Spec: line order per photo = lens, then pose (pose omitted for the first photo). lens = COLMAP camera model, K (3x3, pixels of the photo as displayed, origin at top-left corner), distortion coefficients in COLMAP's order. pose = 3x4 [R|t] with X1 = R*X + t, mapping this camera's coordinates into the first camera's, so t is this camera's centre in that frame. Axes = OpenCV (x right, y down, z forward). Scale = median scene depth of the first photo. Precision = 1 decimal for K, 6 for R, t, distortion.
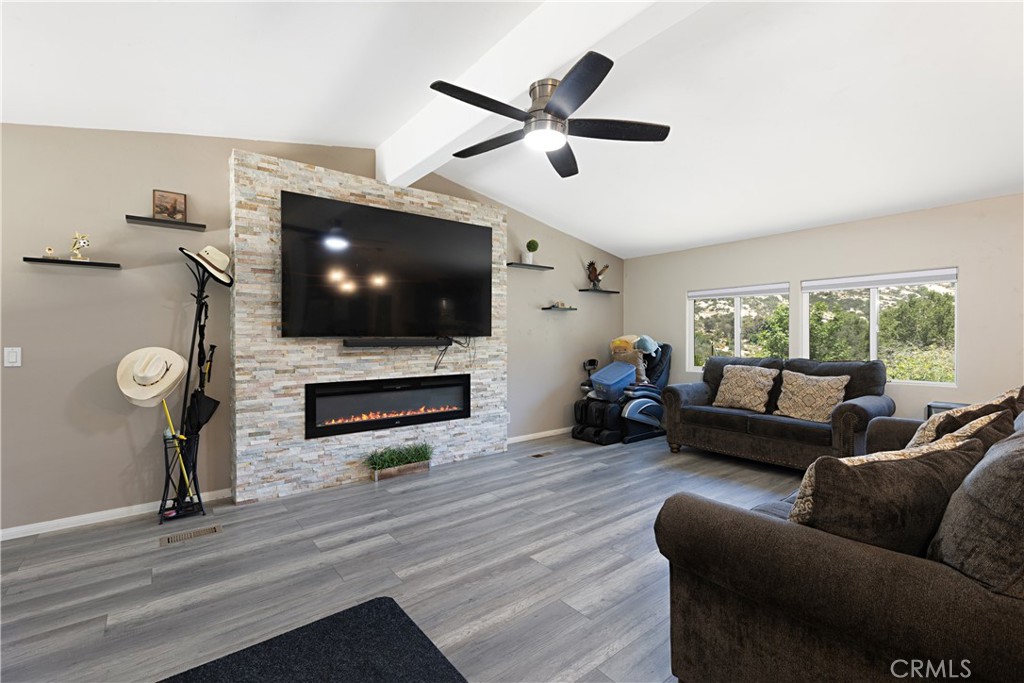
lens RADIAL K [[453.1, 0, 508.1], [0, 453.1, 334.9], [0, 0, 1]] dist [-0.009542, 0.000195]
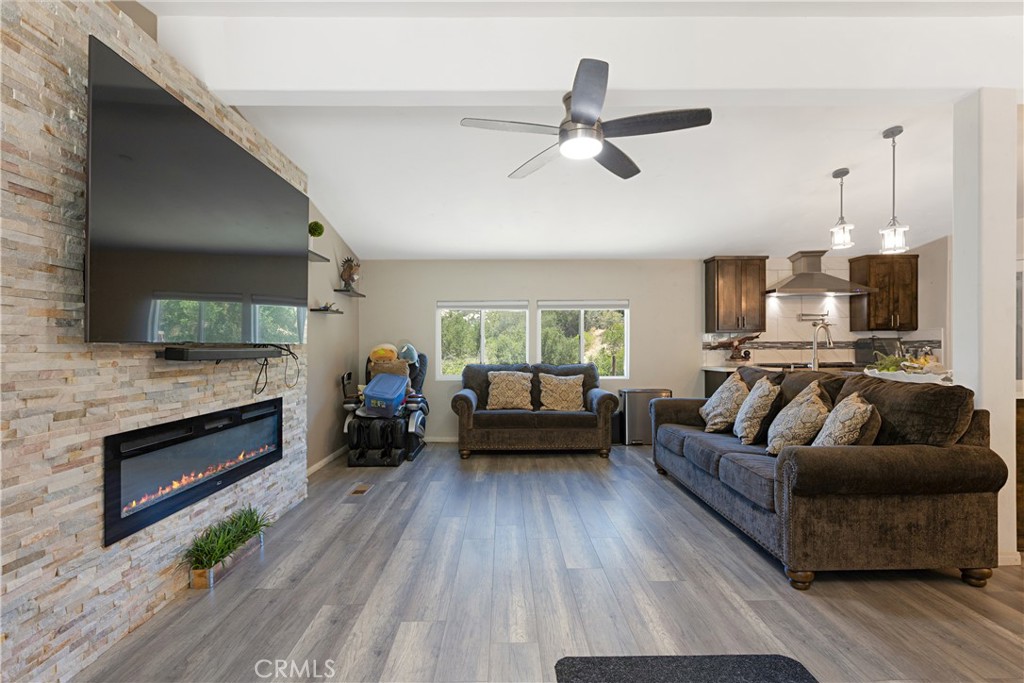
lens RADIAL K [[495.4, 0, 518.2], [0, 495.4, 343.8], [0, 0, 1]] dist [-0.003392, -0.002090]
pose [[0.603285, 0.004451, 0.797513, -0.542666], [-0.000189, 0.999985, -0.005438, 0.008189], [-0.797526, 0.003130, 0.603277, 0.274822]]
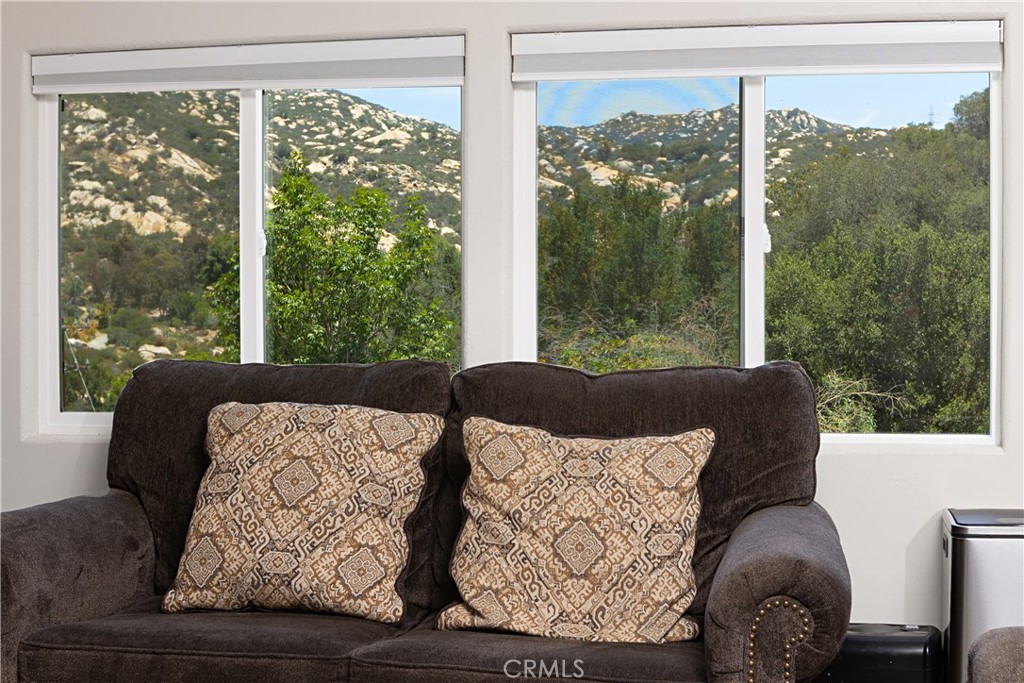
lens RADIAL K [[1607.4, 0, 515.8], [0, 1607.4, 336.2], [0, 0, 1]] dist [-0.050771, 0.000000]
pose [[0.762479, -0.013448, 0.646873, 0.134653], [-0.003829, 0.999673, 0.025295, 0.020662], [-0.647001, -0.021763, 0.762178, 0.433772]]
